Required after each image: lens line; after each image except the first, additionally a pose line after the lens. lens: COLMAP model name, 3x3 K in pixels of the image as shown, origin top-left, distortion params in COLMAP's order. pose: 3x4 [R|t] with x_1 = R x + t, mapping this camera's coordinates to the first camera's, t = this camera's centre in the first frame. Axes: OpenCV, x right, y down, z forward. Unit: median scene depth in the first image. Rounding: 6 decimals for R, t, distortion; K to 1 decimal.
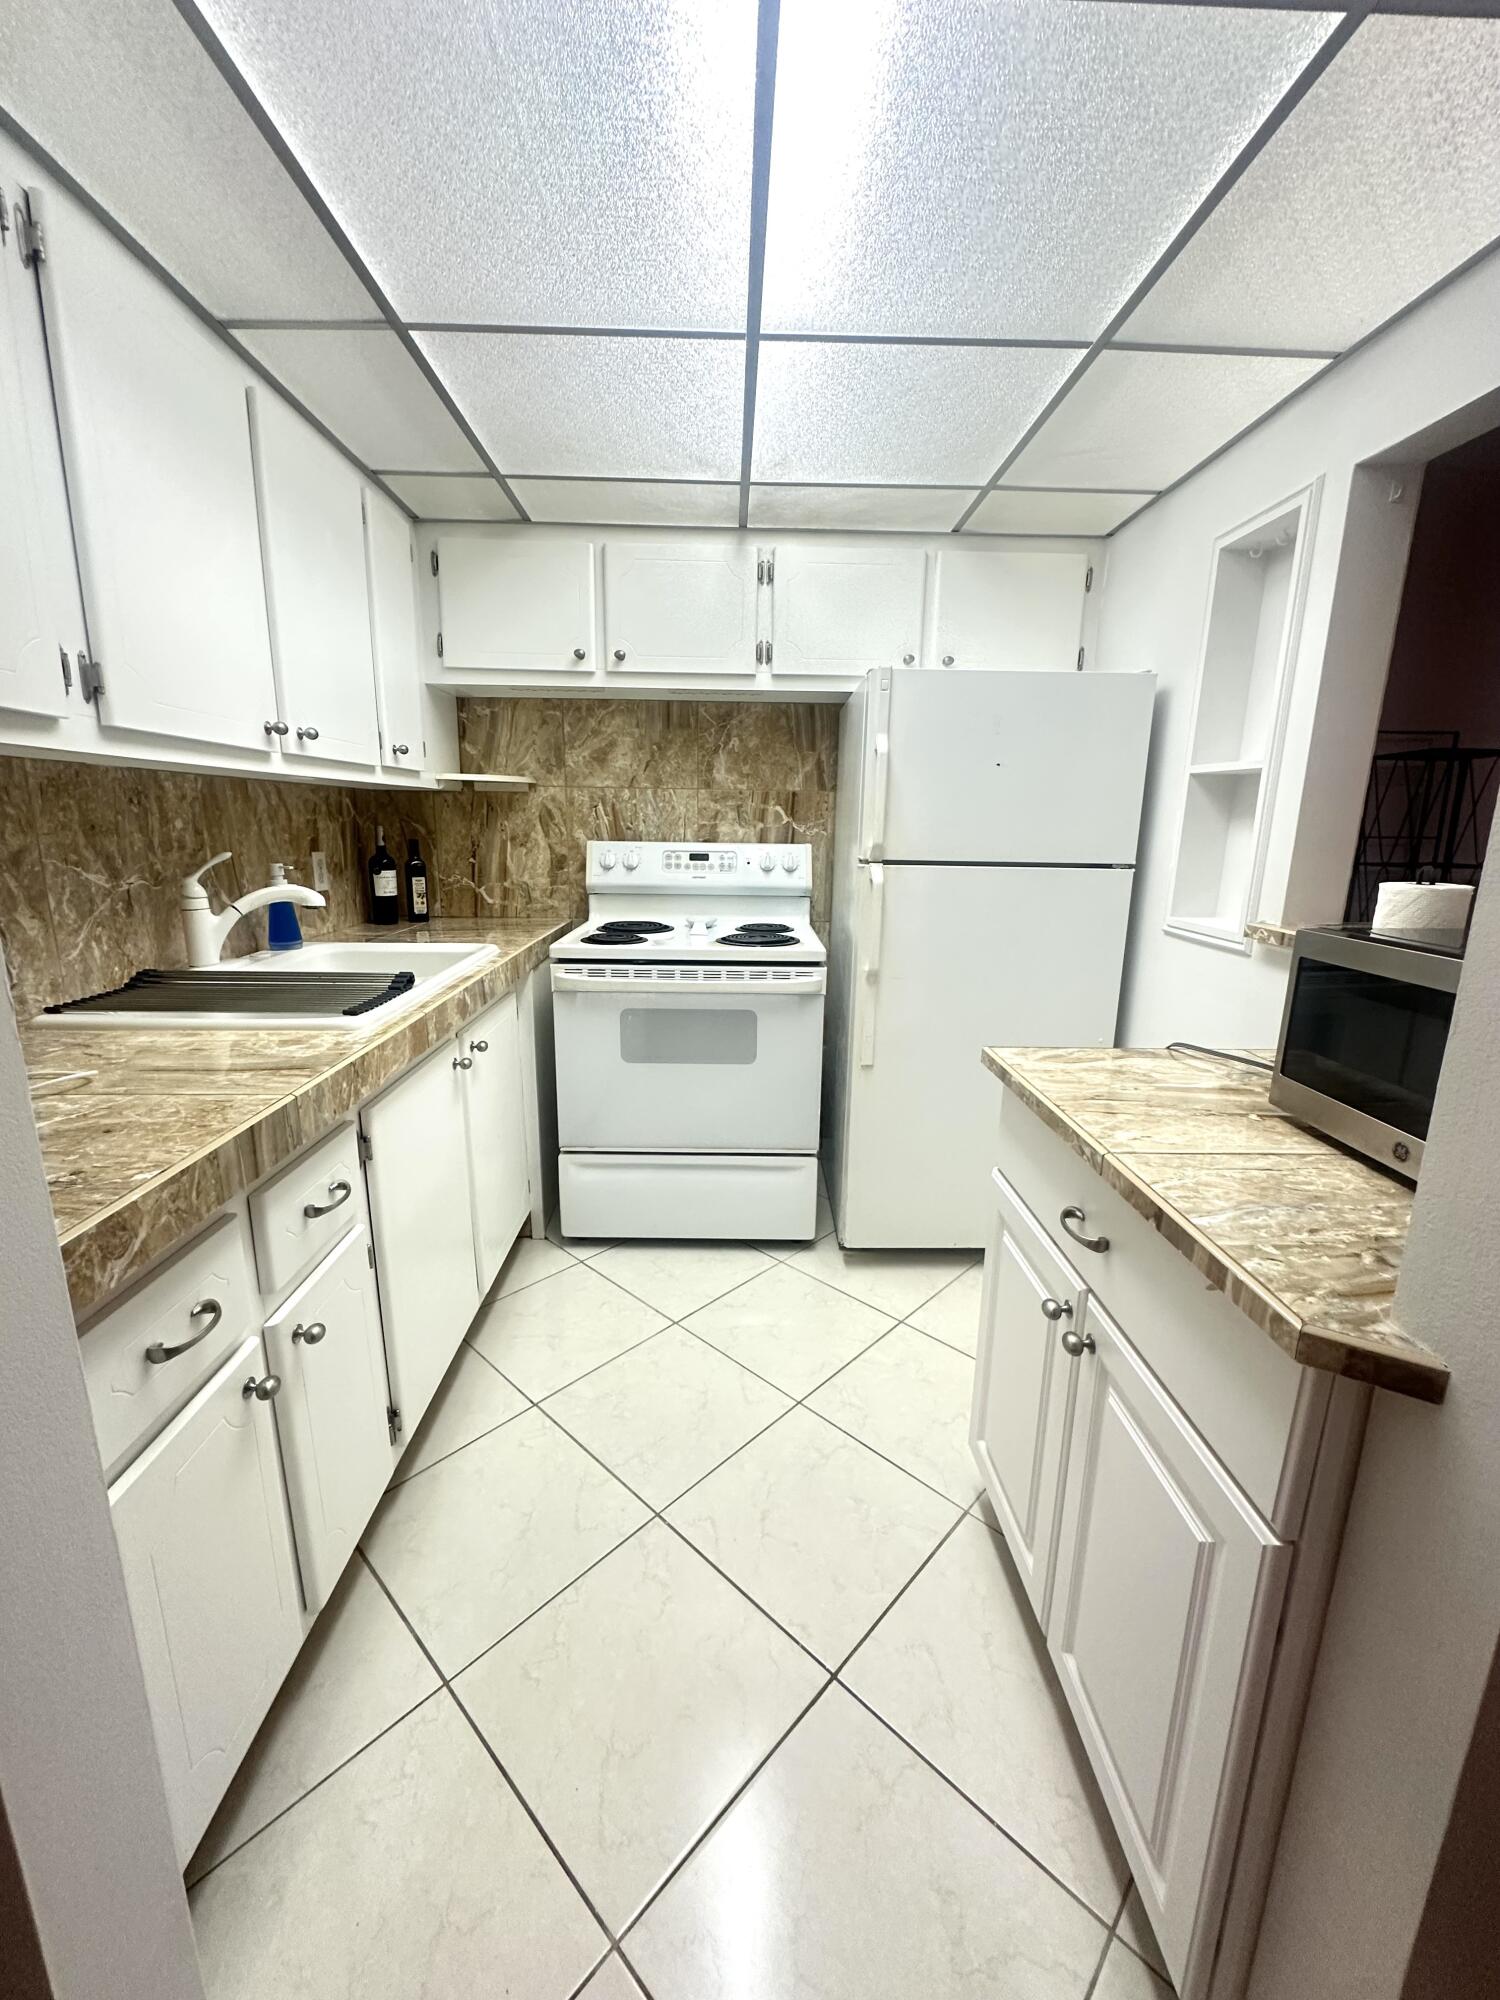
lens RADIAL K [[803.3, 0, 749.8], [0, 803.3, 1000.7], [0, 0, 1]] dist [0.000528, 0.000118]
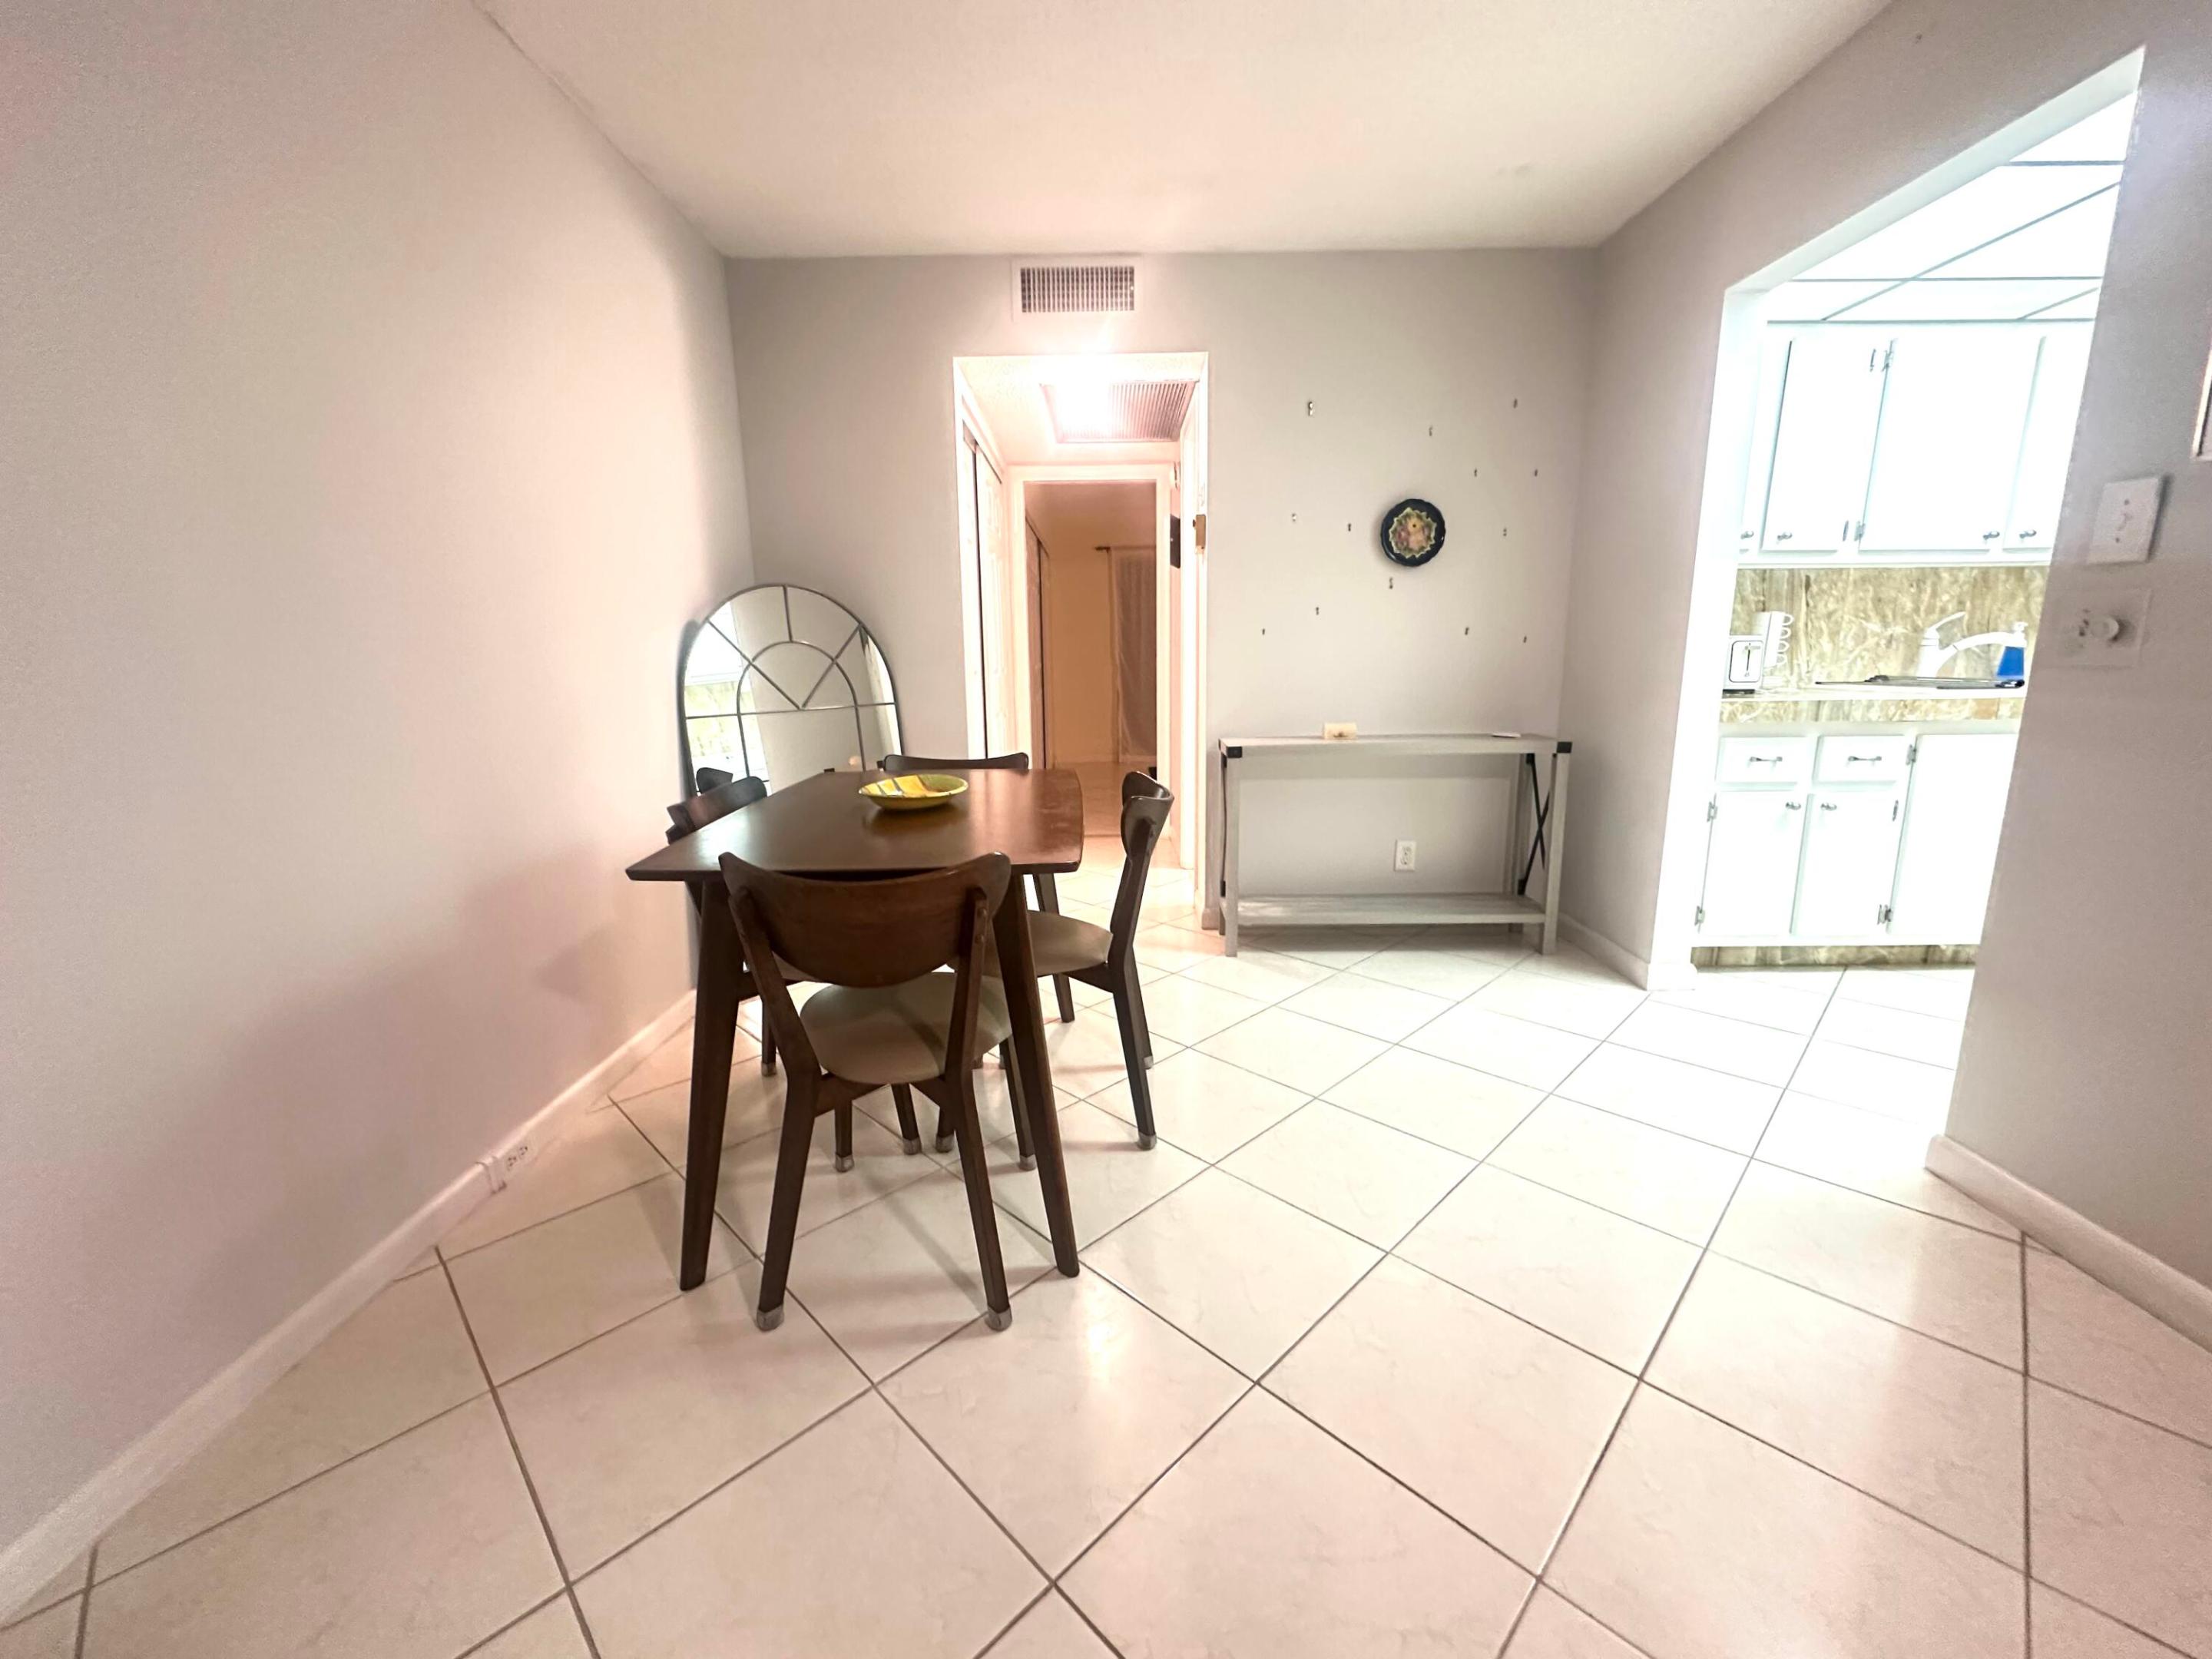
lens RADIAL K [[885.5, 0, 1107.8], [0, 885.5, 830.8], [0, 0, 1]] dist [-0.002568, 0.000378]
pose [[-0.027705, 0.181736, -0.982957, 0.933091], [-0.206559, 0.961071, 0.183512, 0.204073], [0.978042, 0.208122, 0.010913, -0.479683]]
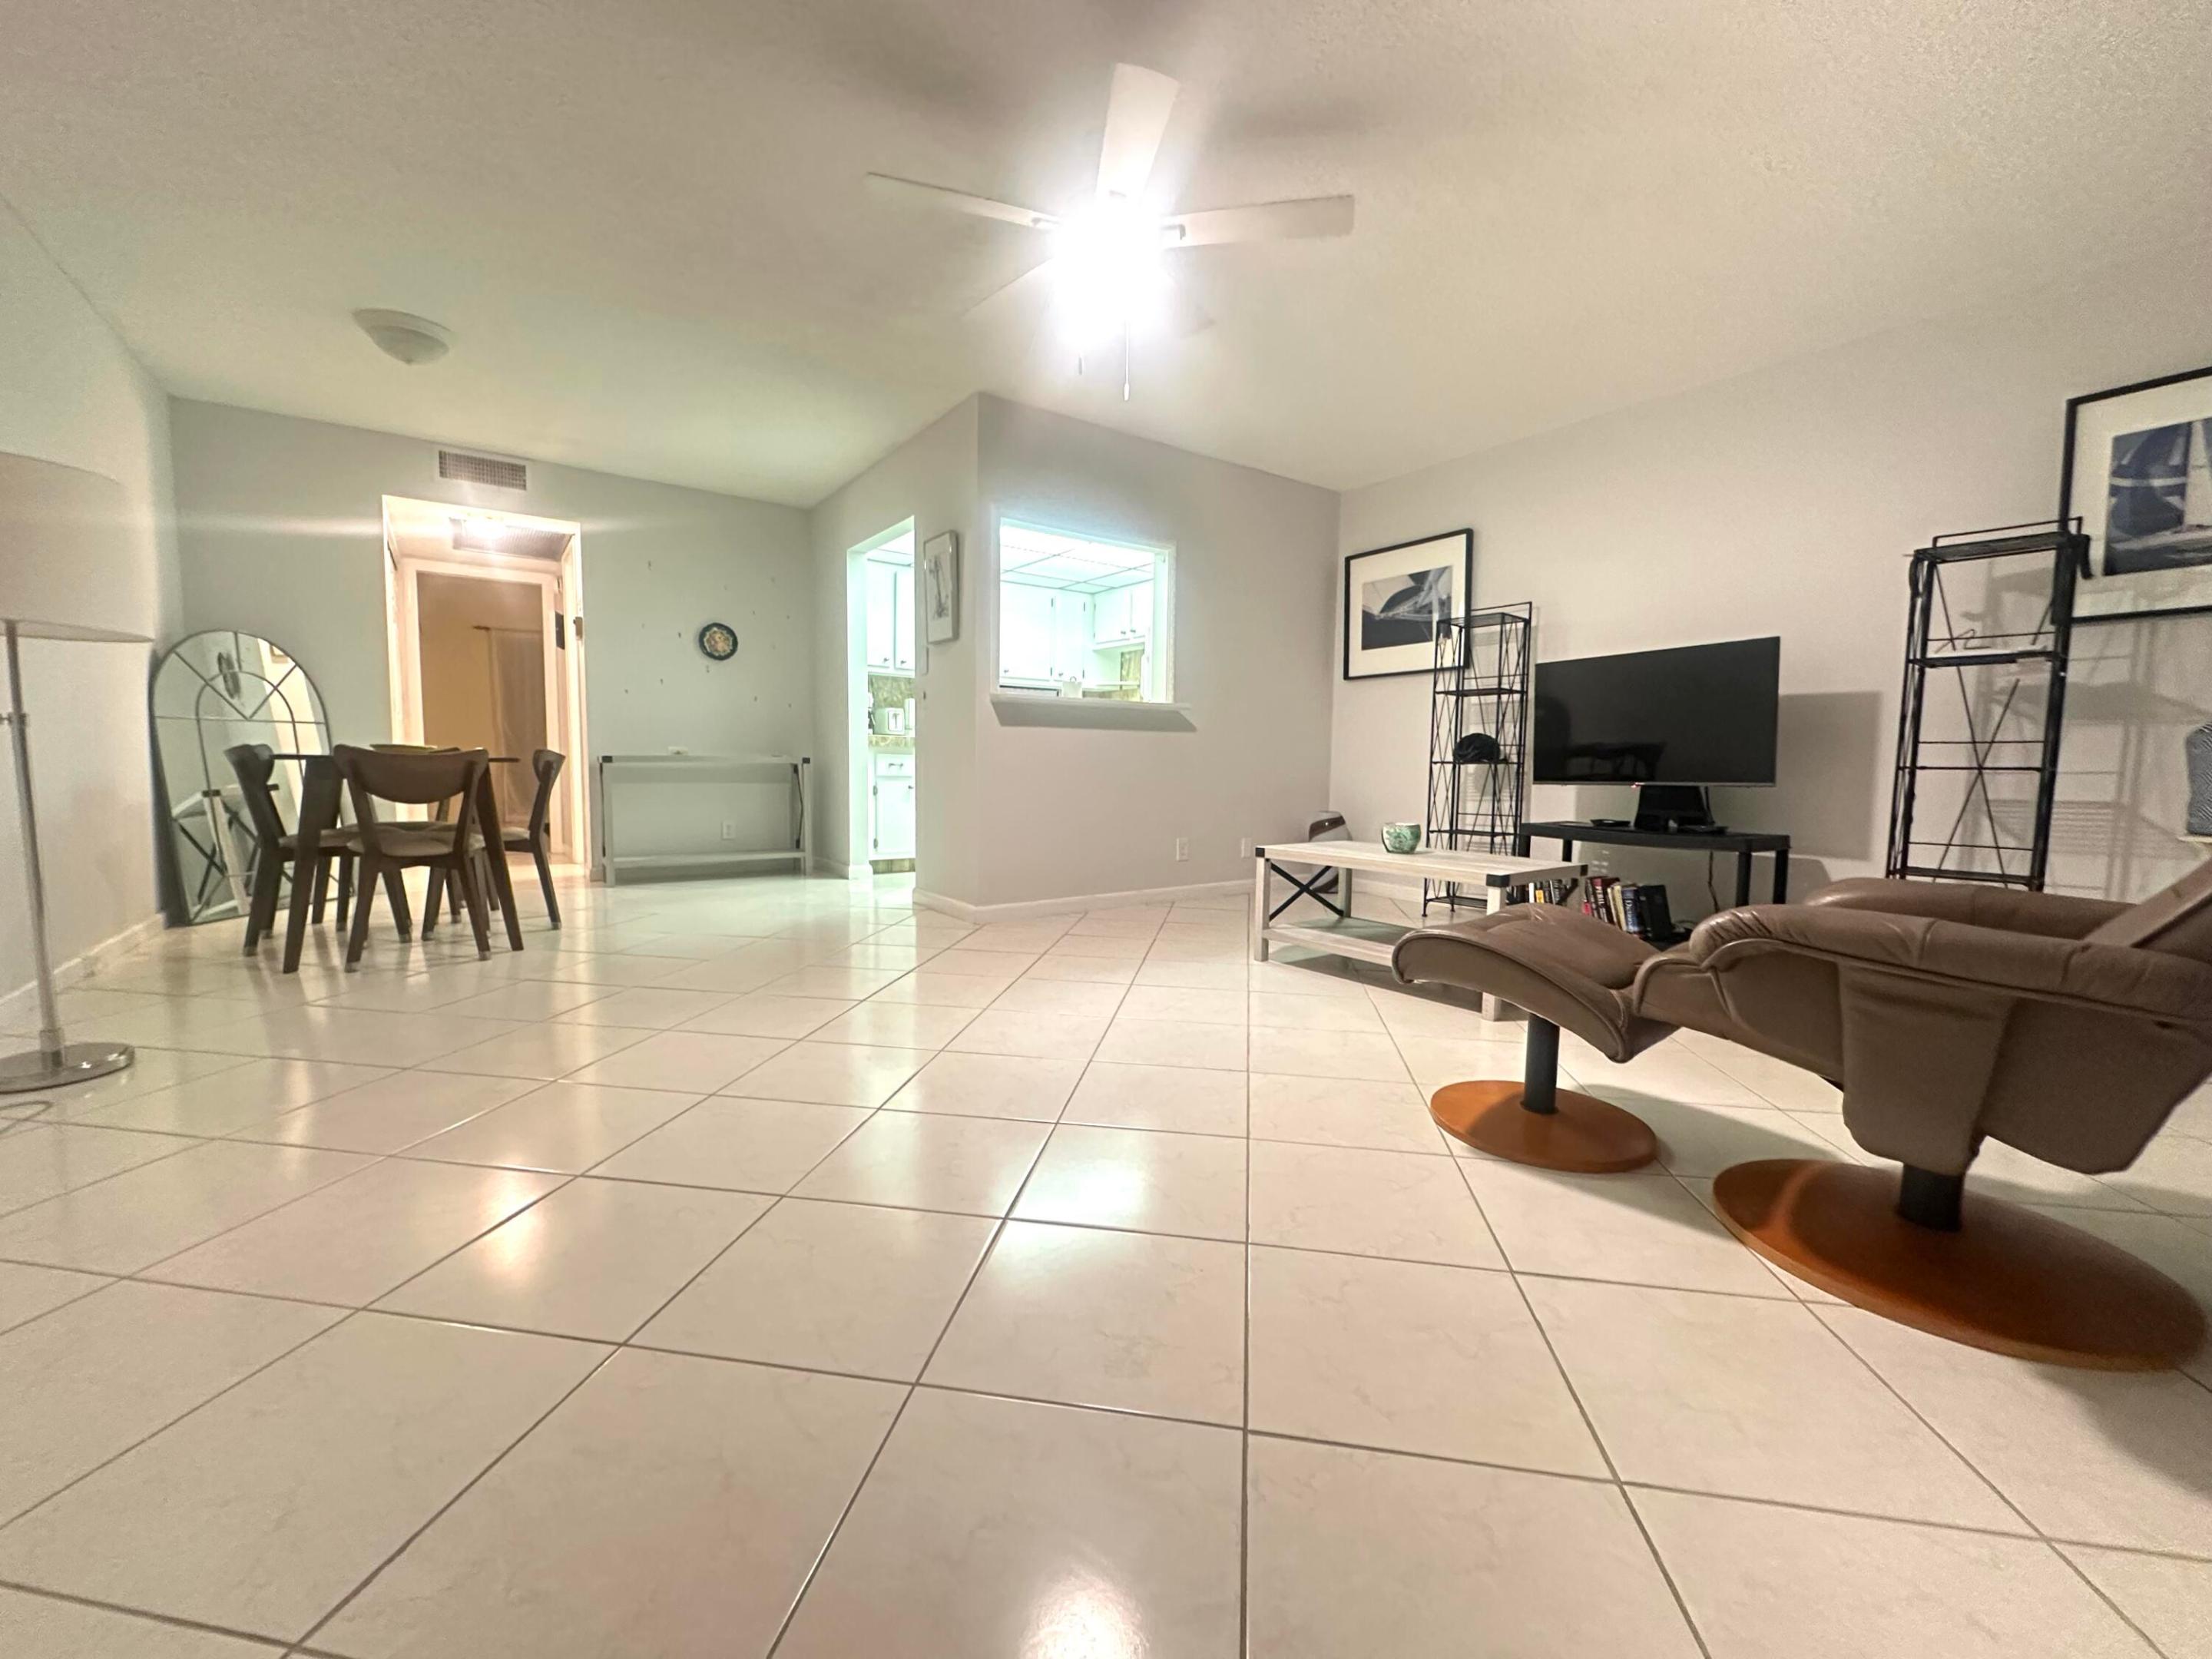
lens RADIAL K [[885.5, 0, 1107.8], [0, 885.5, 830.8], [0, 0, 1]] dist [-0.002568, 0.000378]
pose [[0.564975, 0.060314, -0.822901, 2.095905], [-0.188270, 0.980439, -0.057399, 0.357416], [0.803342, 0.187356, 0.565279, -0.513254]]
